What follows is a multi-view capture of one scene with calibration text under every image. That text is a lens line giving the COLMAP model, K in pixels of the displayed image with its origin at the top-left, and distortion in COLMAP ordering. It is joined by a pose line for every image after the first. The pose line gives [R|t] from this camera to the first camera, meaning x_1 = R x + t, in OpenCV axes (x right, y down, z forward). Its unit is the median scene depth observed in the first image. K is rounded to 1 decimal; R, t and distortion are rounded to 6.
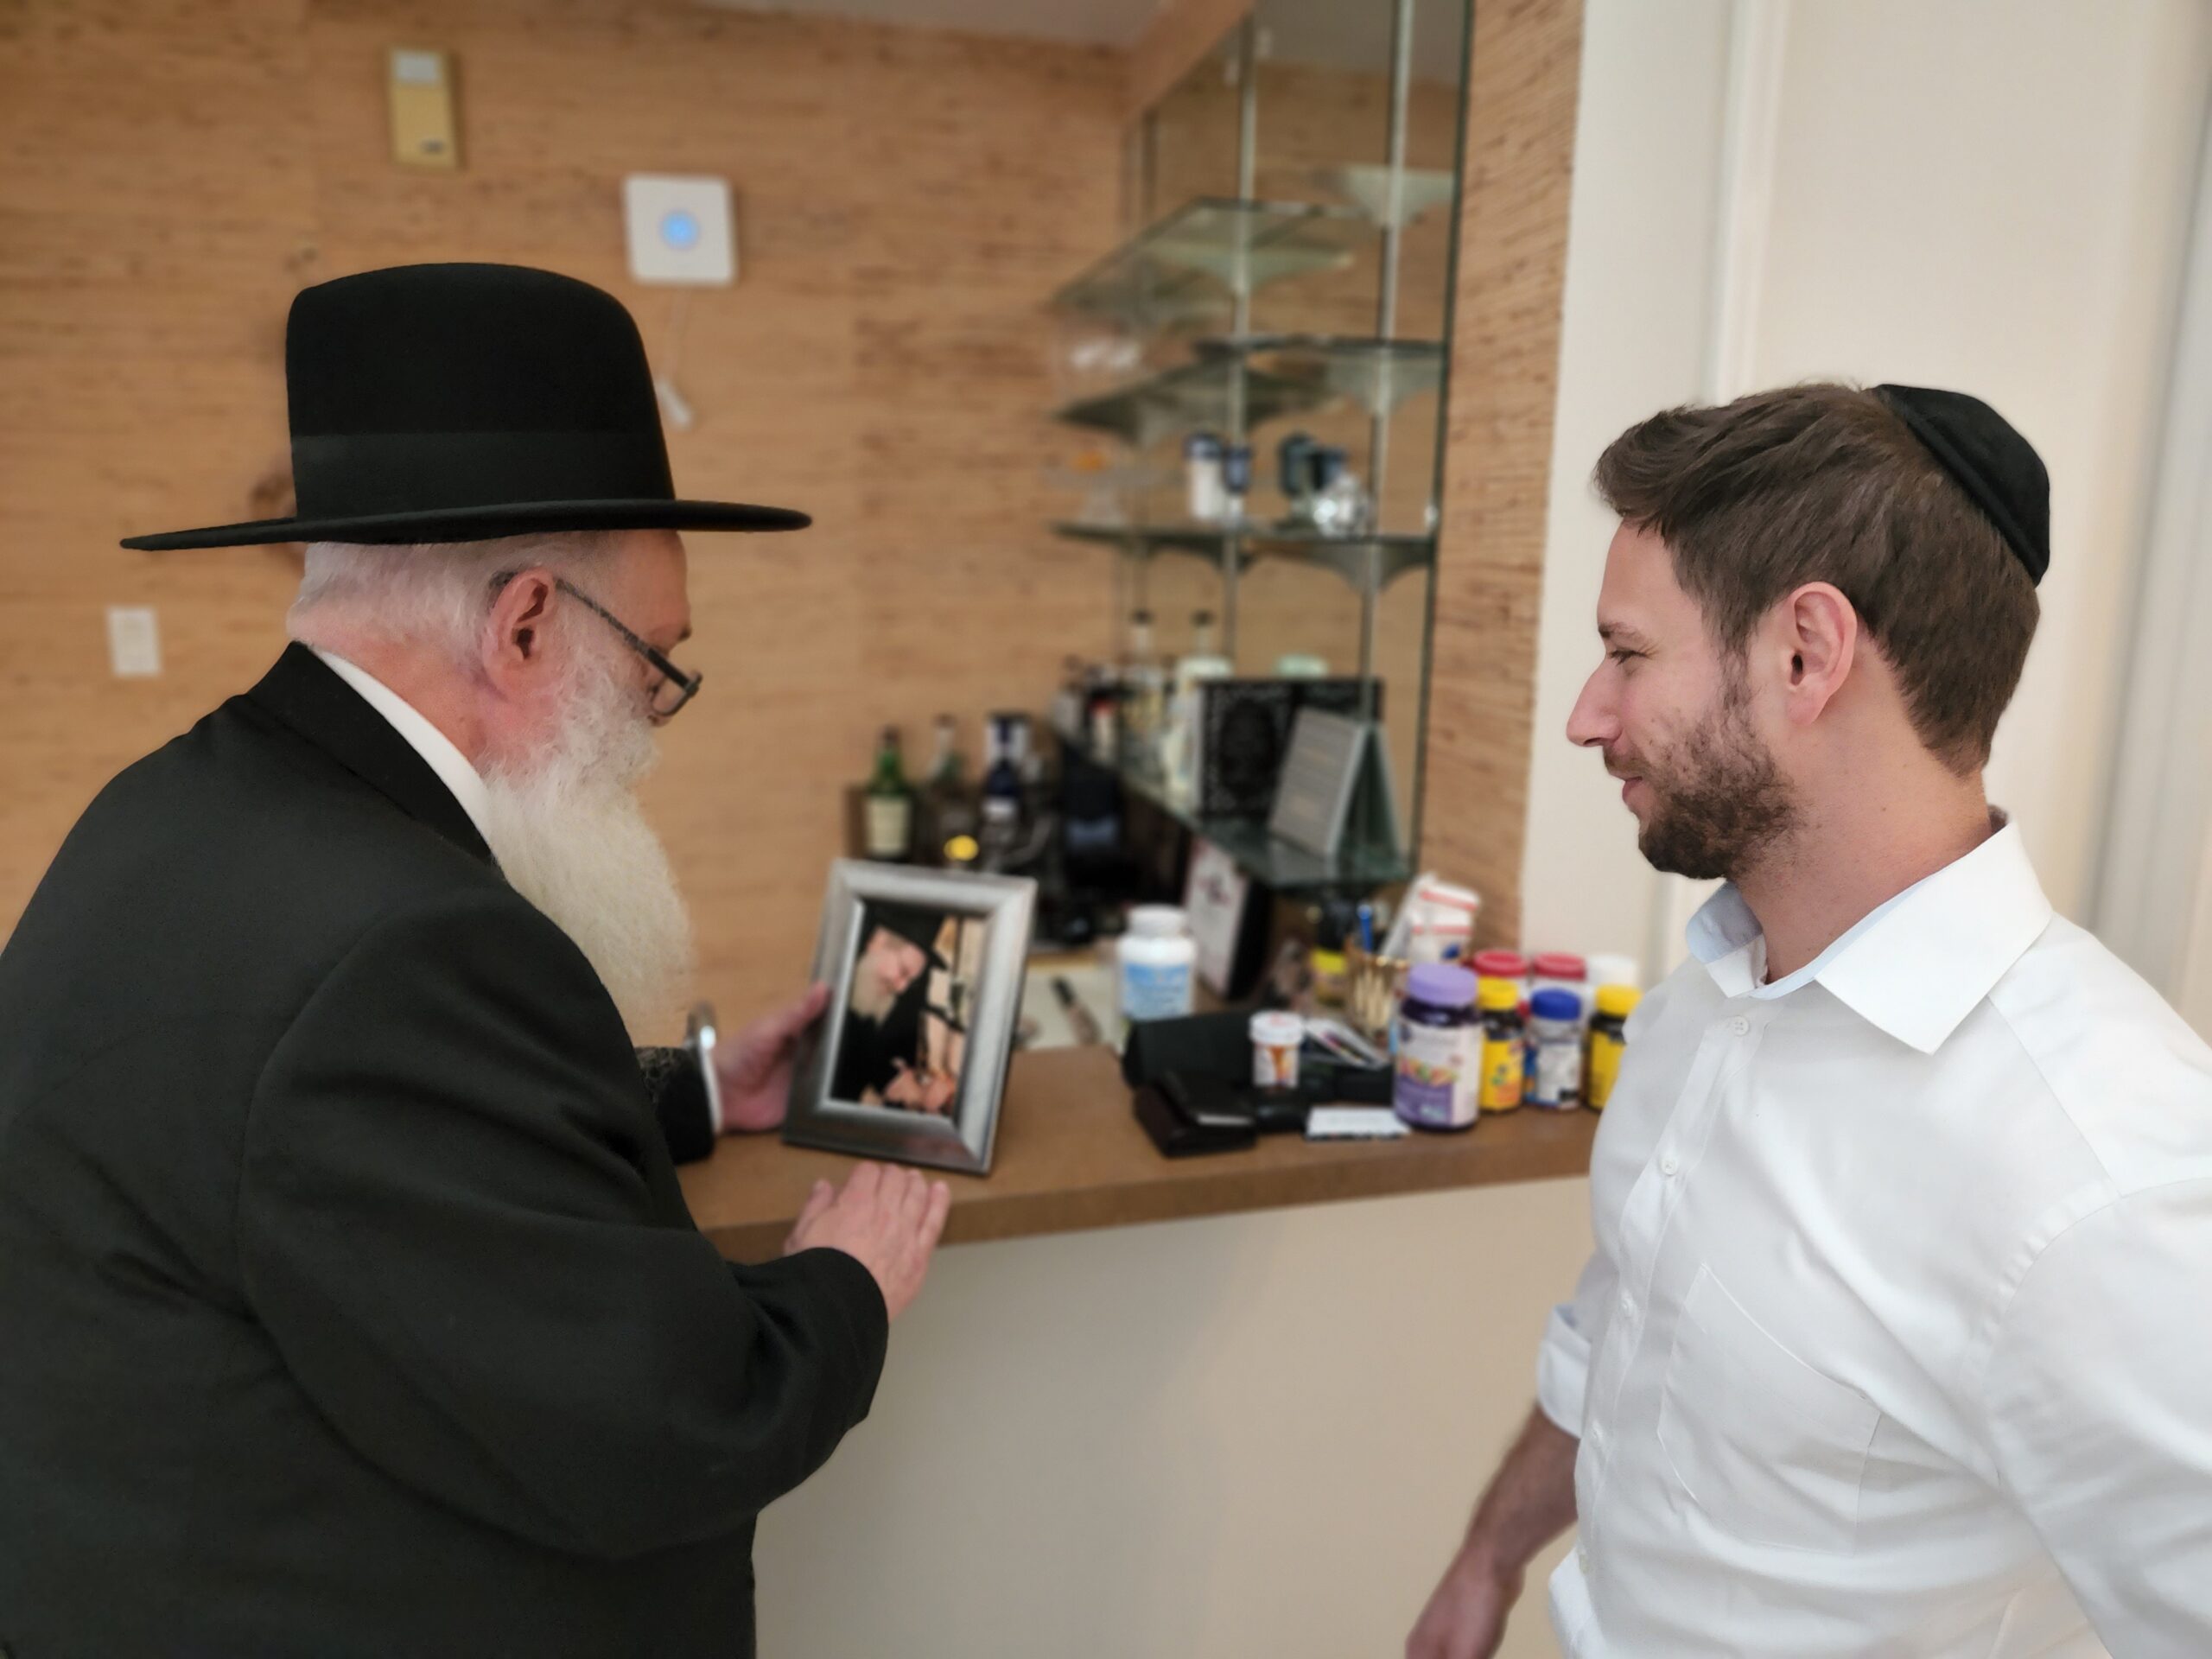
lens RADIAL K [[1508.4, 0, 1105.5], [0, 1508.4, 827.7], [0, 0, 1]] dist [0.061879, -0.054862]
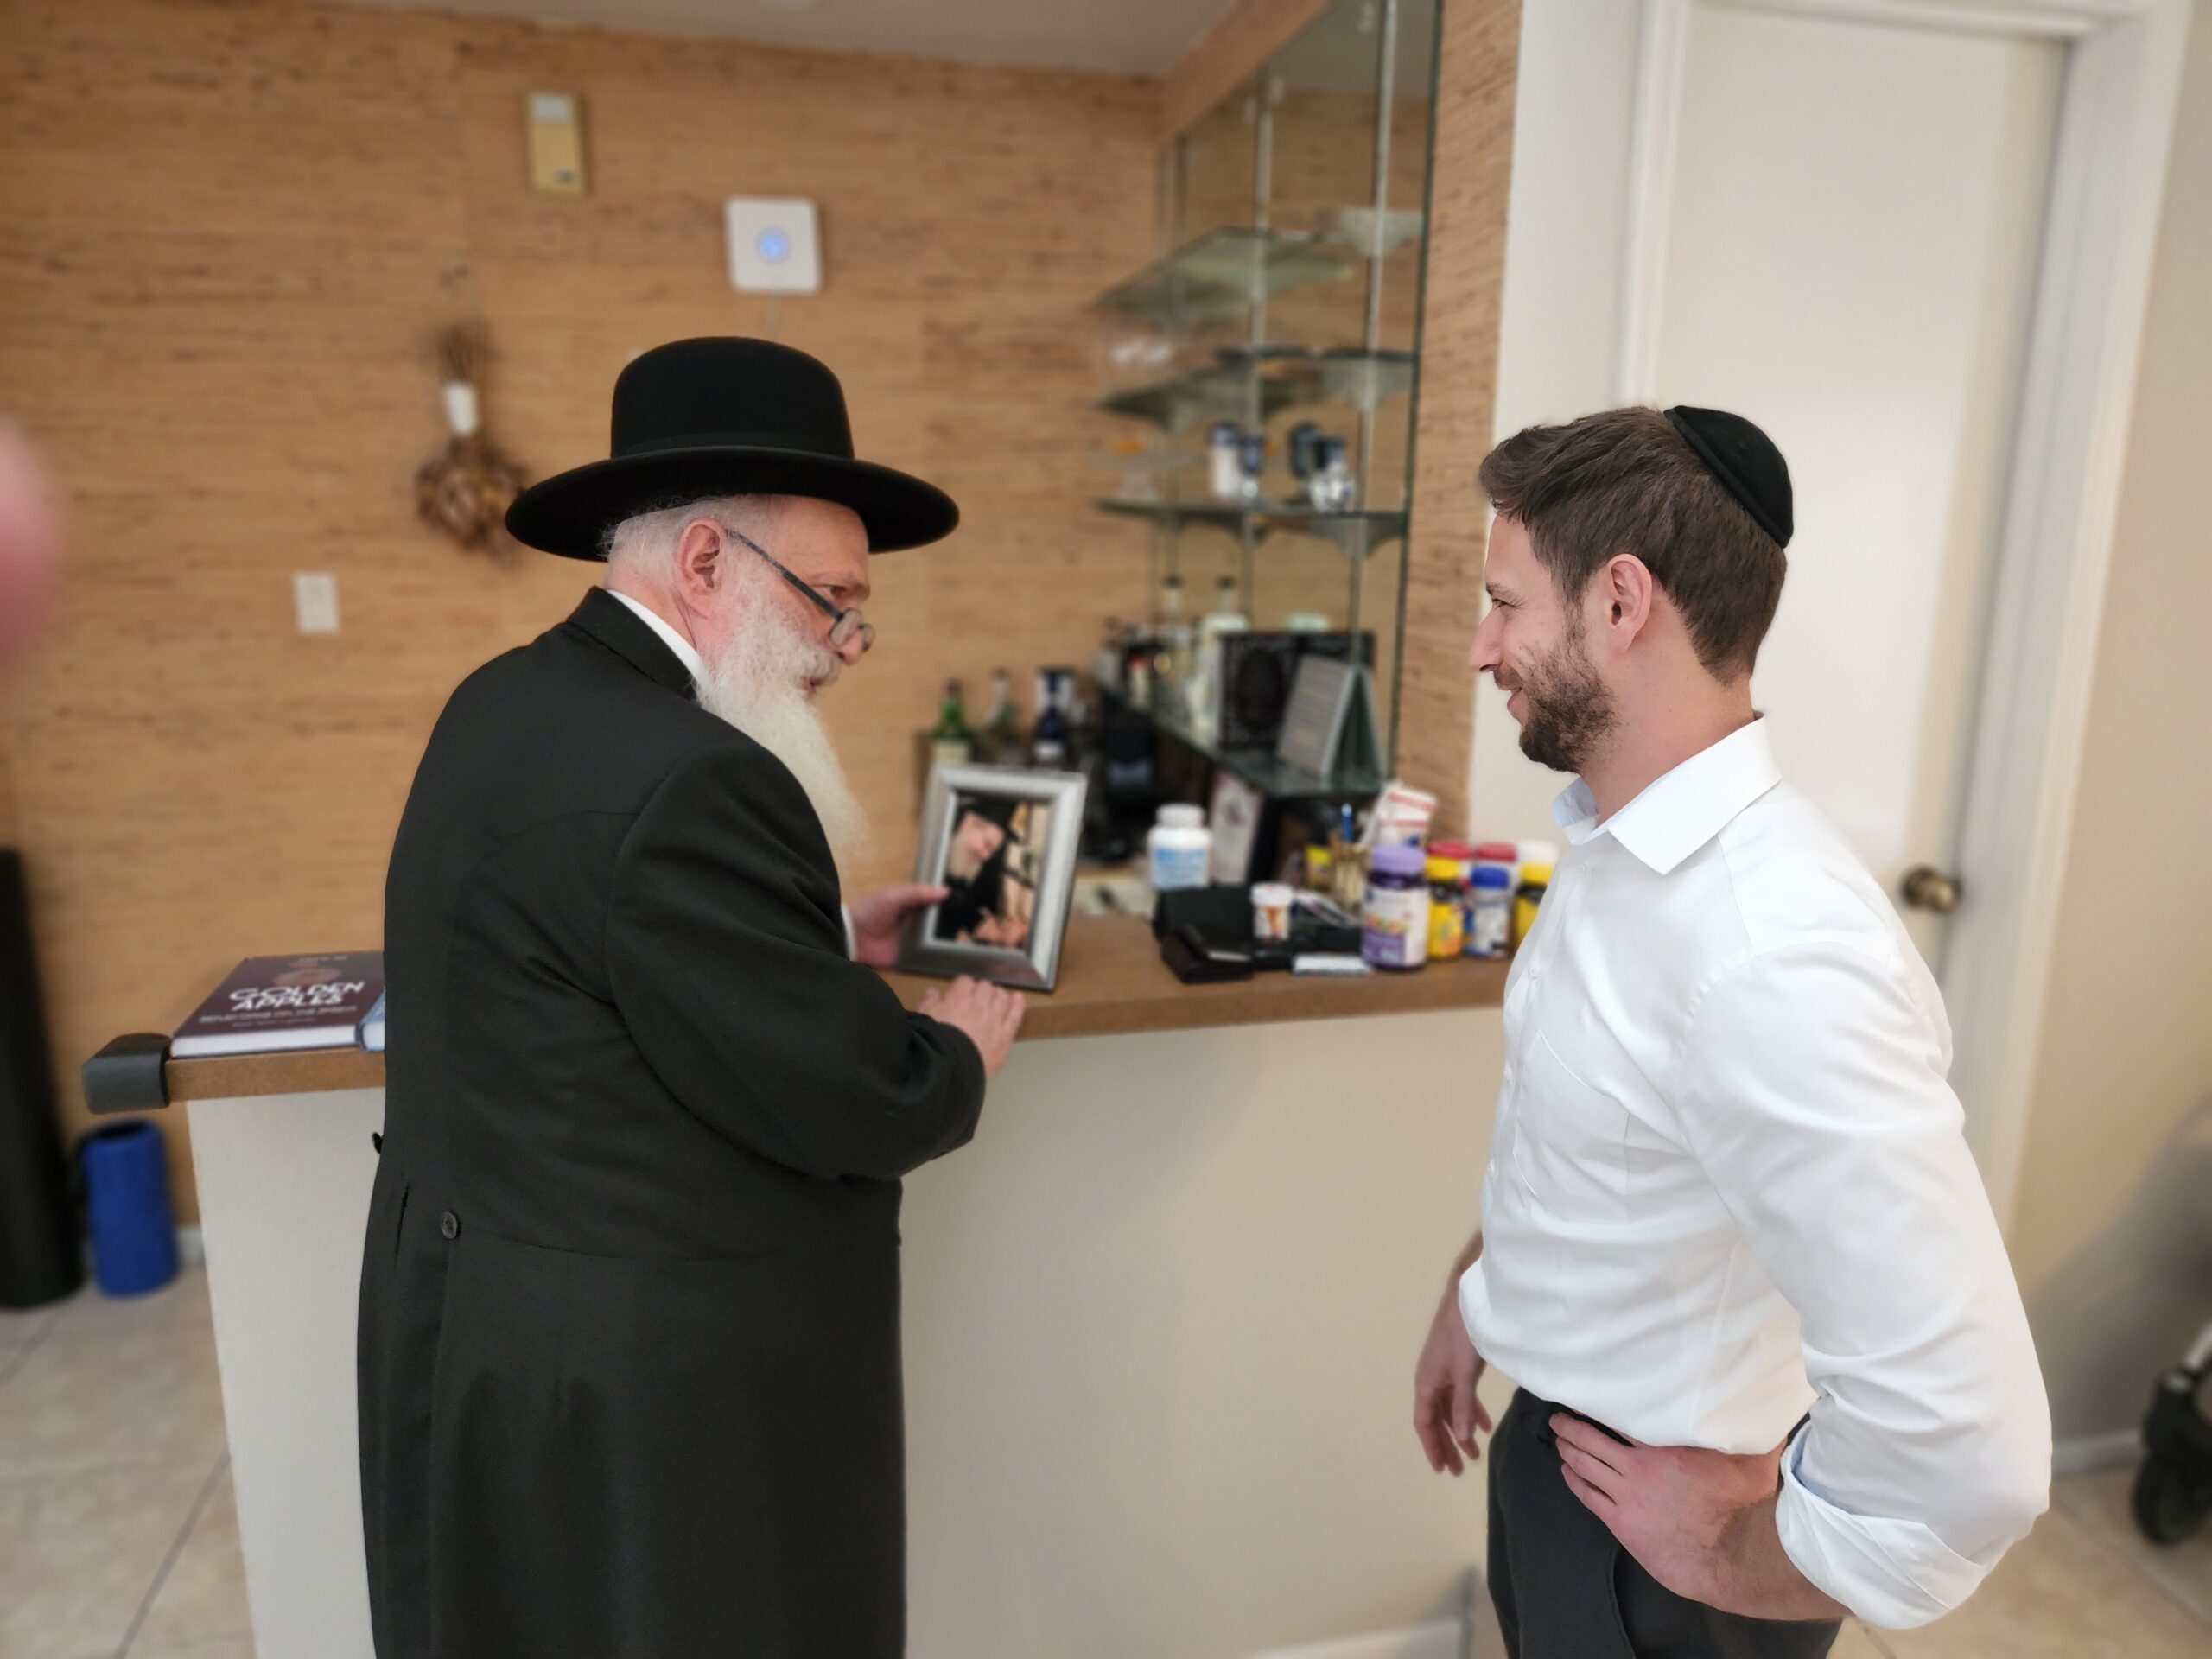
lens RADIAL K [[1508.4, 0, 1122.0], [0, 1508.4, 829.3], [0, 0, 1]] dist [0.061879, -0.054862]
pose [[0.999887, 0.000433, -0.015057, 0.003135], [-0.000121, 0.999786, 0.020669, 0.037298], [0.015063, -0.020665, 0.999673, -0.222962]]
